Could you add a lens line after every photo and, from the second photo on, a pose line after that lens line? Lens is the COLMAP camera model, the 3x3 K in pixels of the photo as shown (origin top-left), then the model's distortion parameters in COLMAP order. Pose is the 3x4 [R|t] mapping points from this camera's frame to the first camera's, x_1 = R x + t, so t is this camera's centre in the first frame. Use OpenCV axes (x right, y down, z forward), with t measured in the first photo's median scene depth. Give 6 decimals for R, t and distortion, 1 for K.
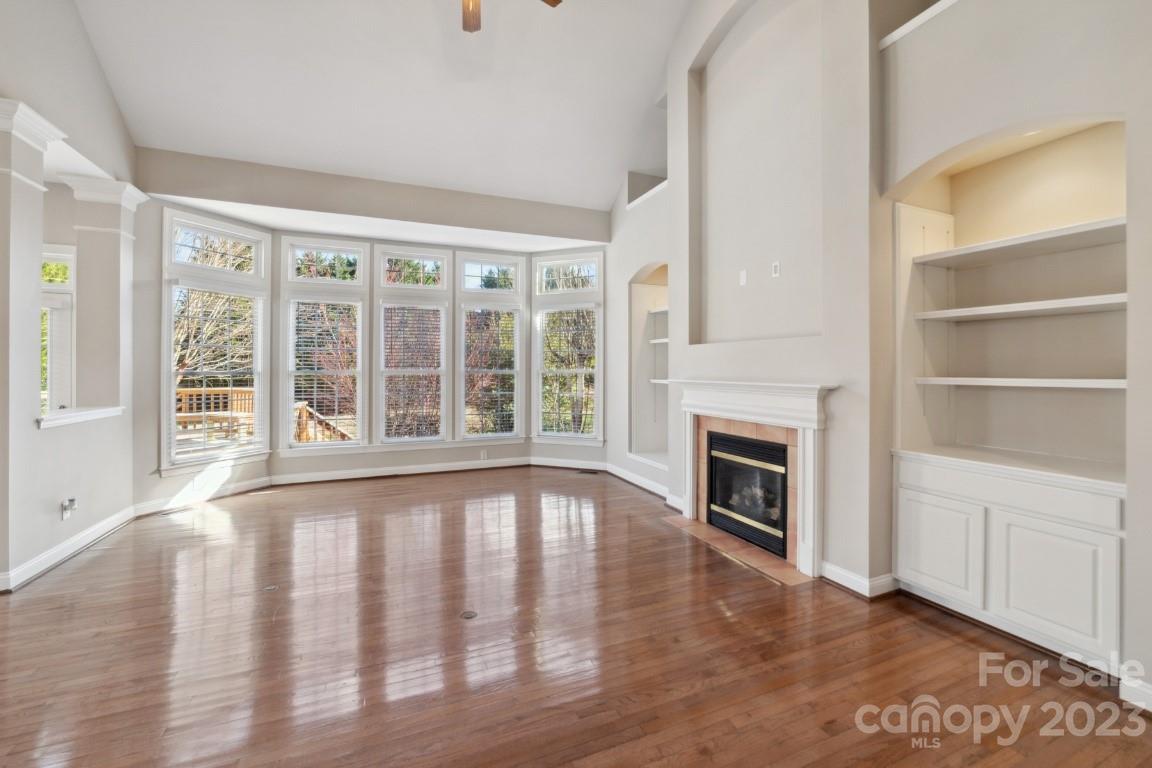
lens RADIAL K [[468.2, 0, 576.3], [0, 468.2, 374.0], [0, 0, 1]] dist [-0.010219, 0.001731]
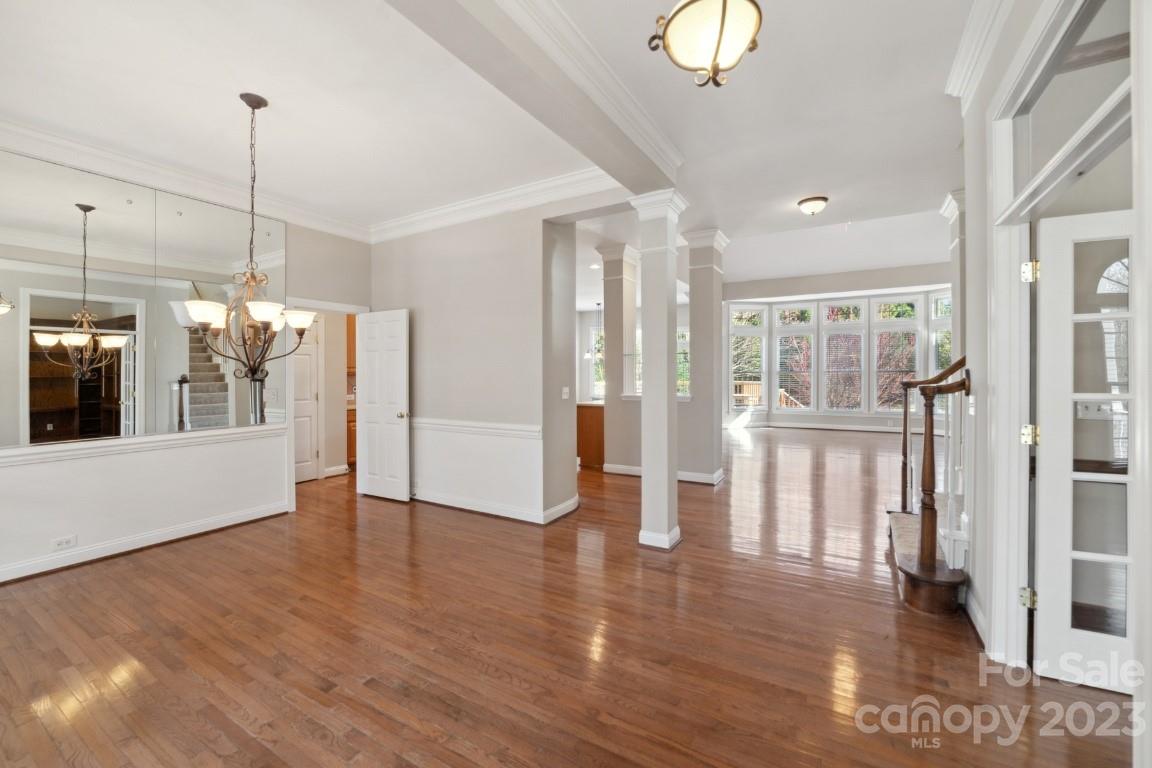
lens RADIAL K [[468.2, 0, 577.8], [0, 468.2, 374.9], [0, 0, 1]] dist [-0.010219, 0.001731]
pose [[0.594530, 0.000497, -0.804073, 0.483372], [0.001490, 0.999997, 0.001720, 0.003407], [0.804072, -0.002221, 0.594528, -0.868089]]
